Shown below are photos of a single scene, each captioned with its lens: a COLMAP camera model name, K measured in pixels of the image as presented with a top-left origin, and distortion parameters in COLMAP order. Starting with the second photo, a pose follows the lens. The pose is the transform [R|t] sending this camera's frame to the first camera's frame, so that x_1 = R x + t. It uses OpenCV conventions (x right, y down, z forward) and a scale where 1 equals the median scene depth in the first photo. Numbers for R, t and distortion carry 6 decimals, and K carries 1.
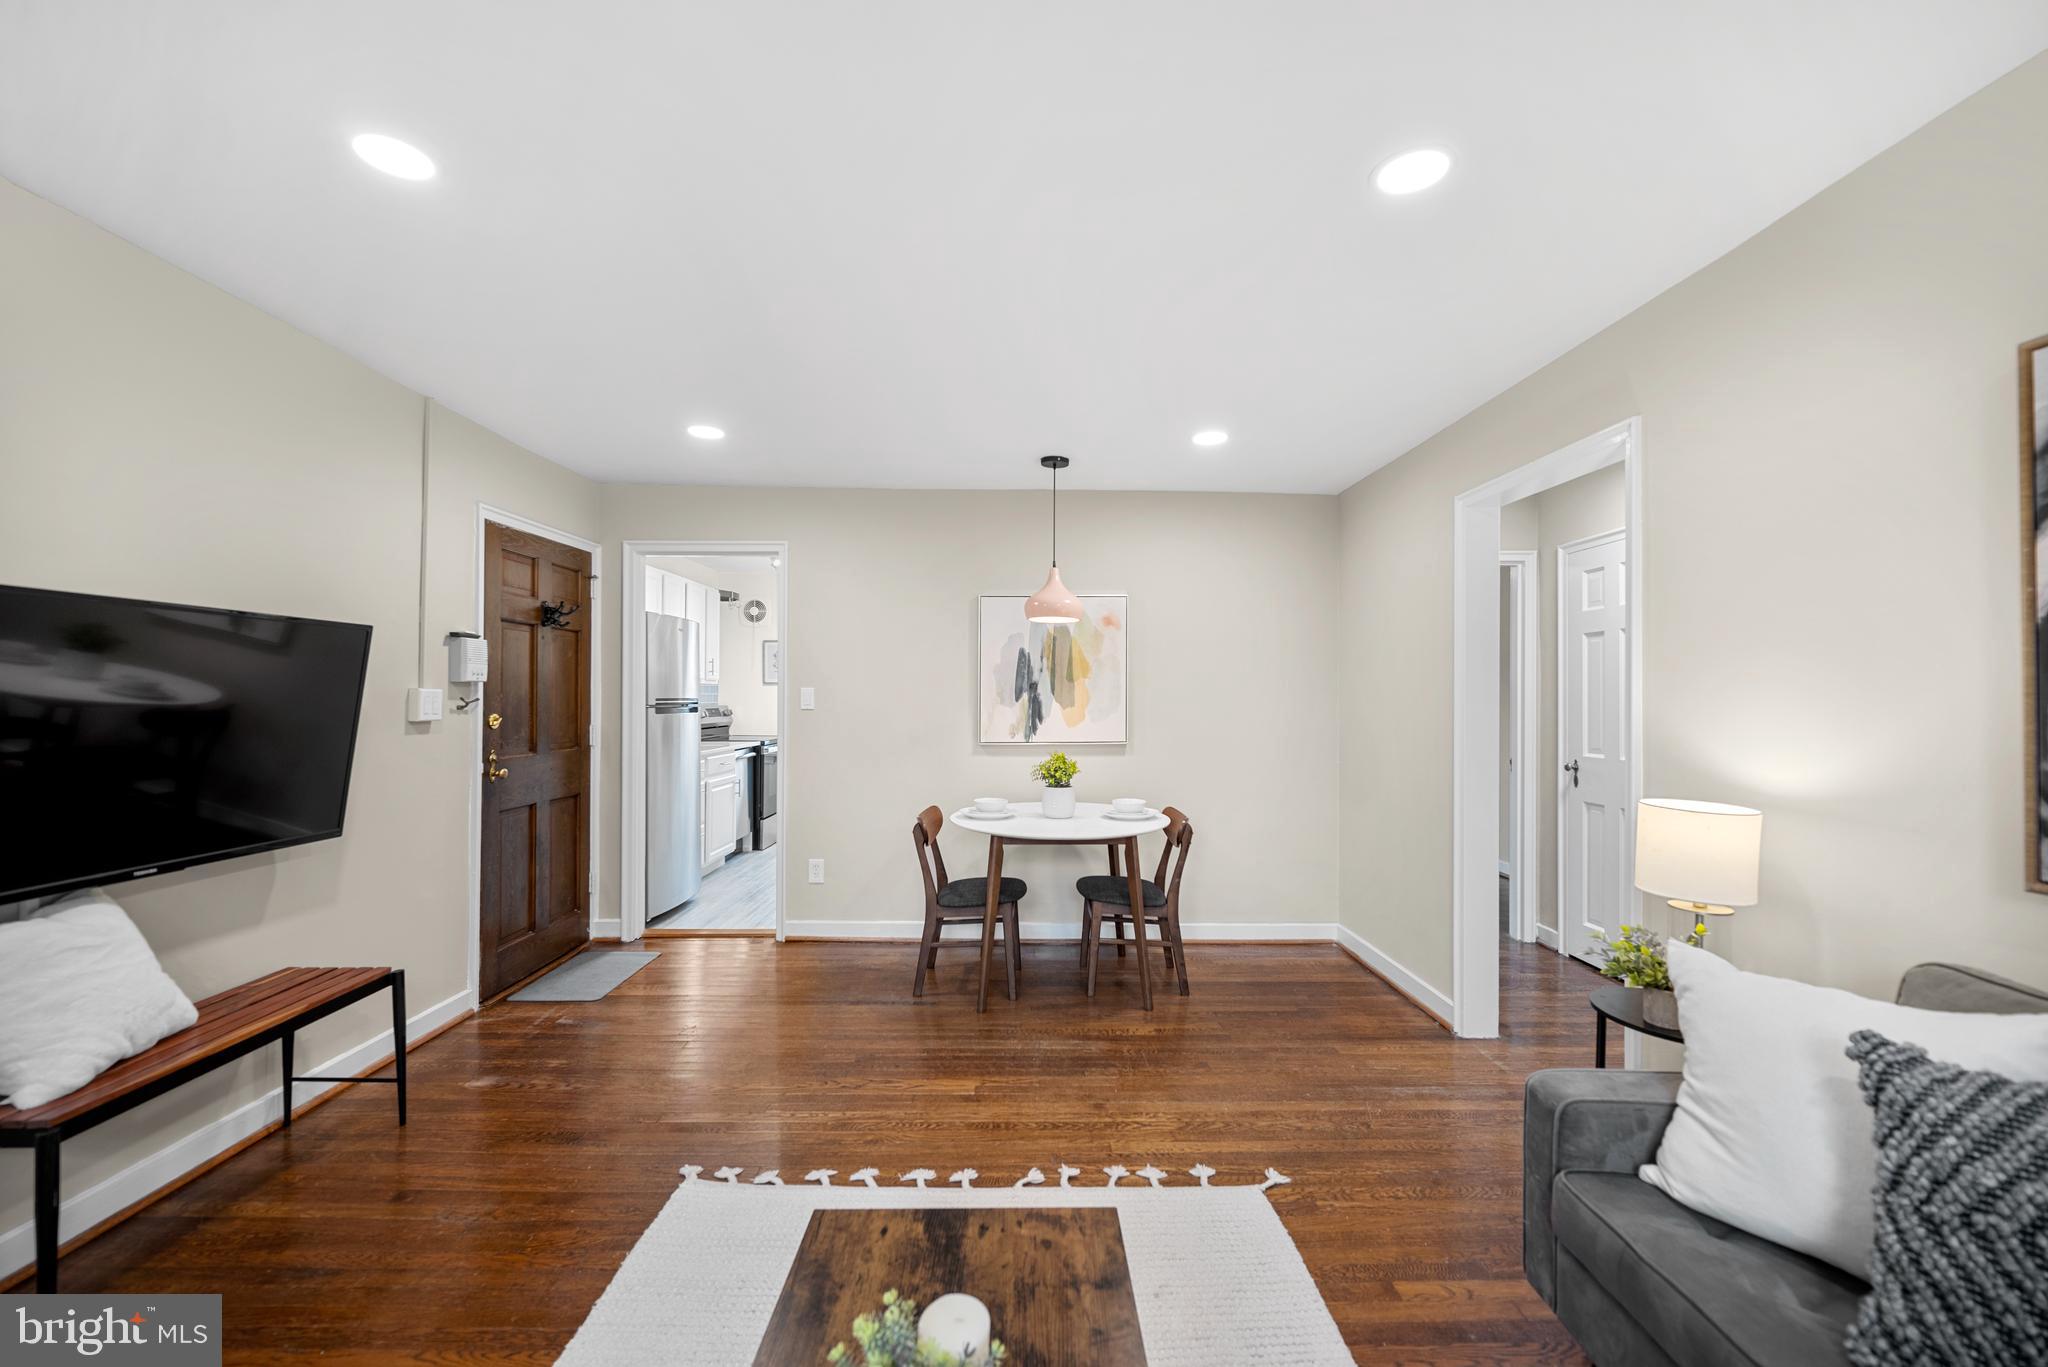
lens RADIAL K [[809.1, 0, 1032.0], [0, 809.1, 694.2], [0, 0, 1]] dist [0.000733, 0.000184]
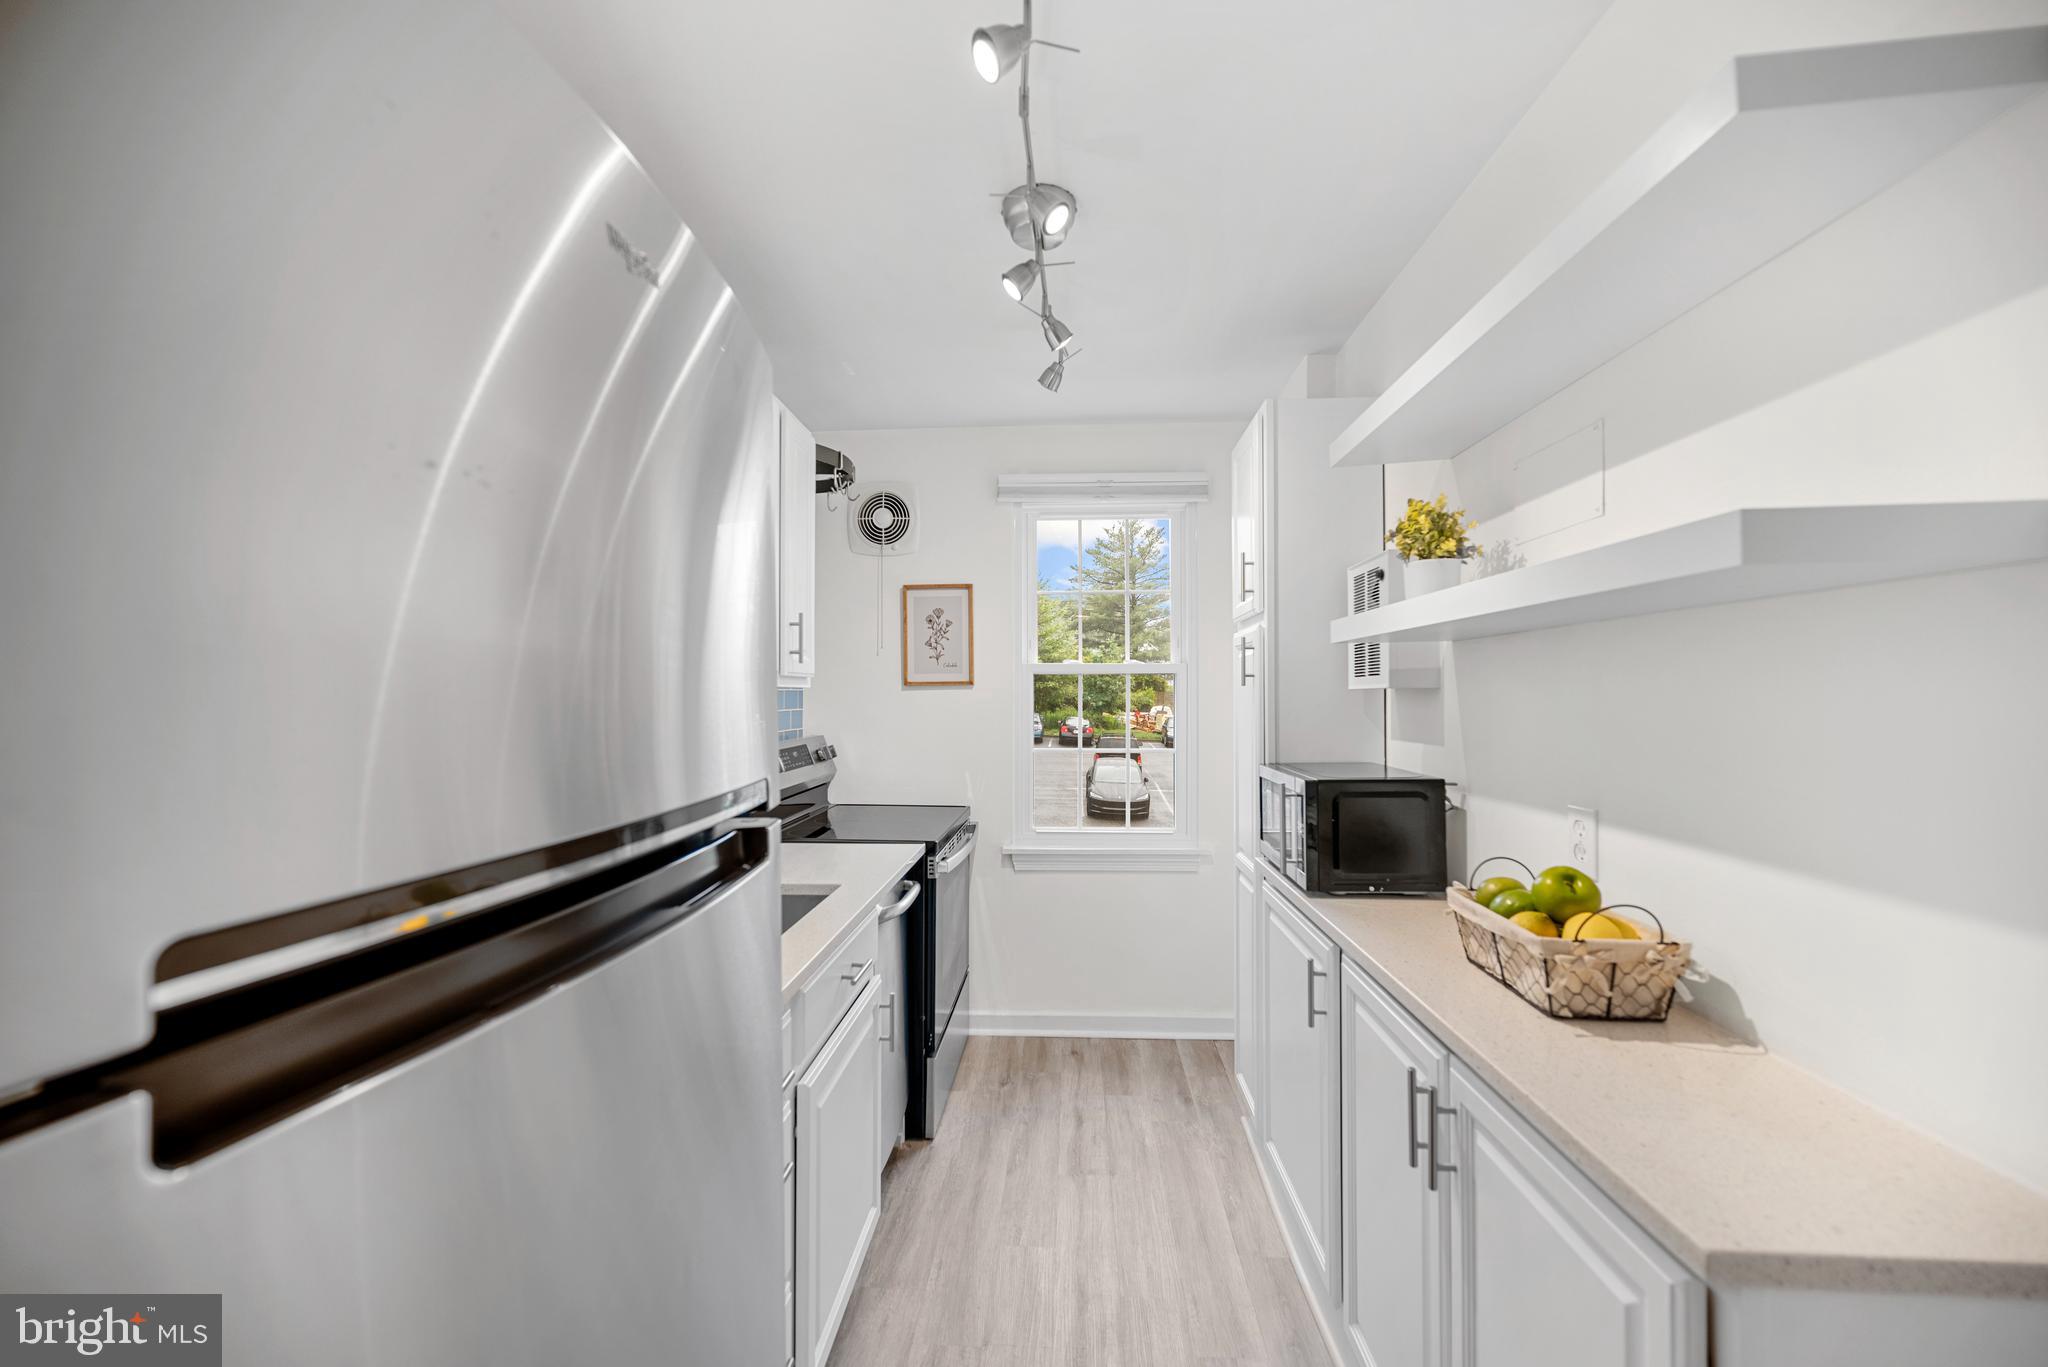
lens RADIAL K [[803.3, 0, 1023.6], [0, 803.3, 692.9], [0, 0, 1]] dist [0.001512, -0.000045]
pose [[0.997998, -0.005376, -0.063022, -0.267103], [0.005608, 0.999978, 0.003510, -0.011165], [0.063002, -0.003856, 0.998006, 0.635379]]
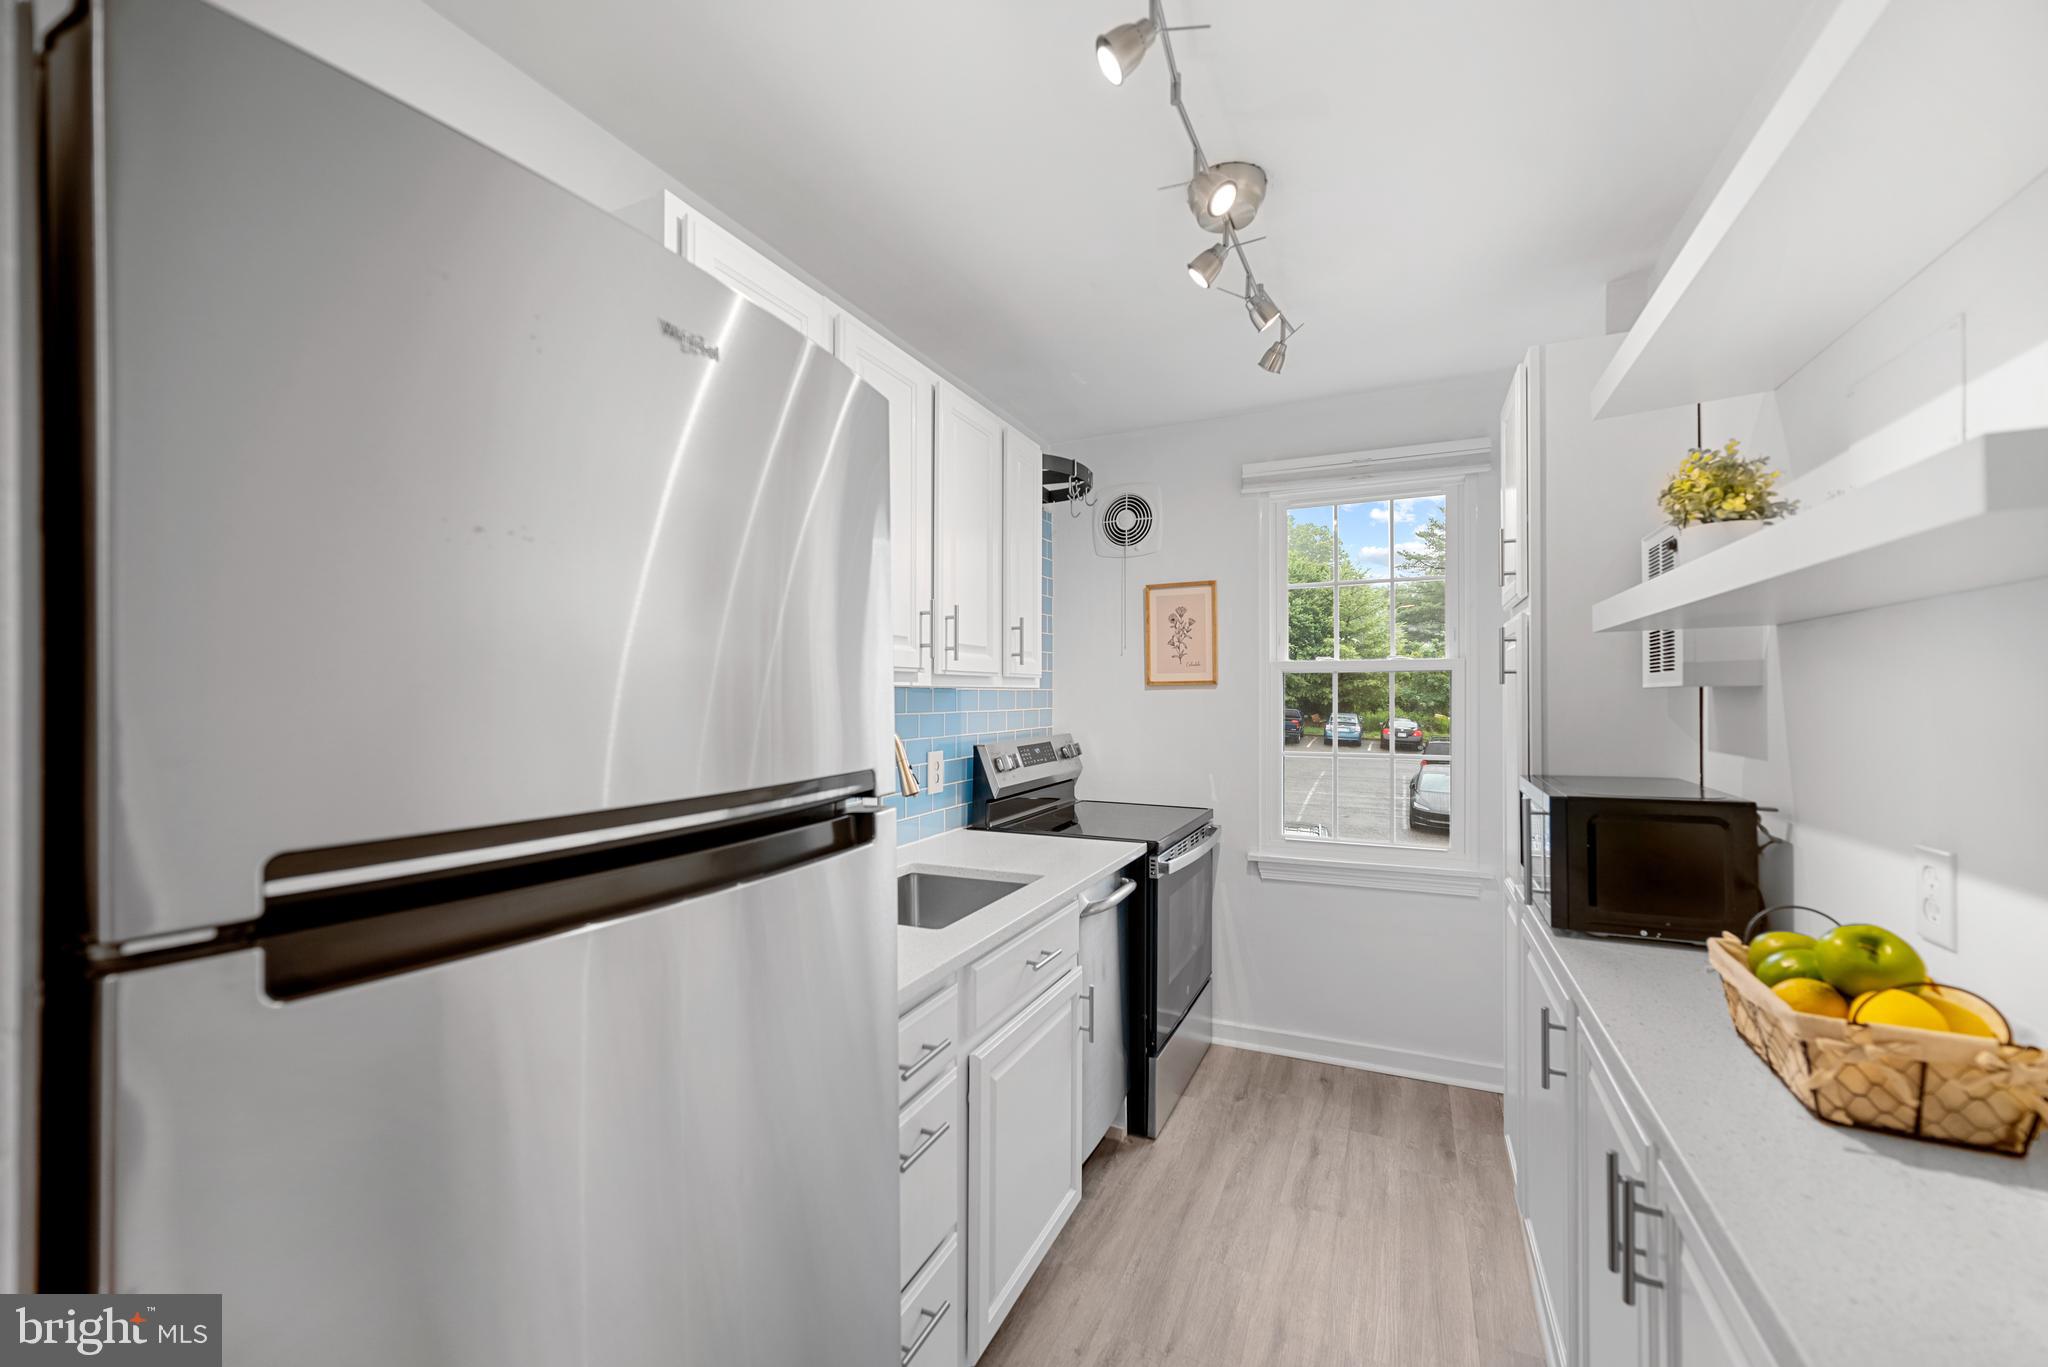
lens RADIAL K [[809.1, 0, 1032.0], [0, 809.1, 694.2], [0, 0, 1]] dist [0.000733, 0.000184]
pose [[0.906760, -0.005494, -0.421611, -0.226654], [0.007709, 0.999964, 0.003550, -0.011122], [0.421576, -0.006469, 0.906770, 0.641126]]
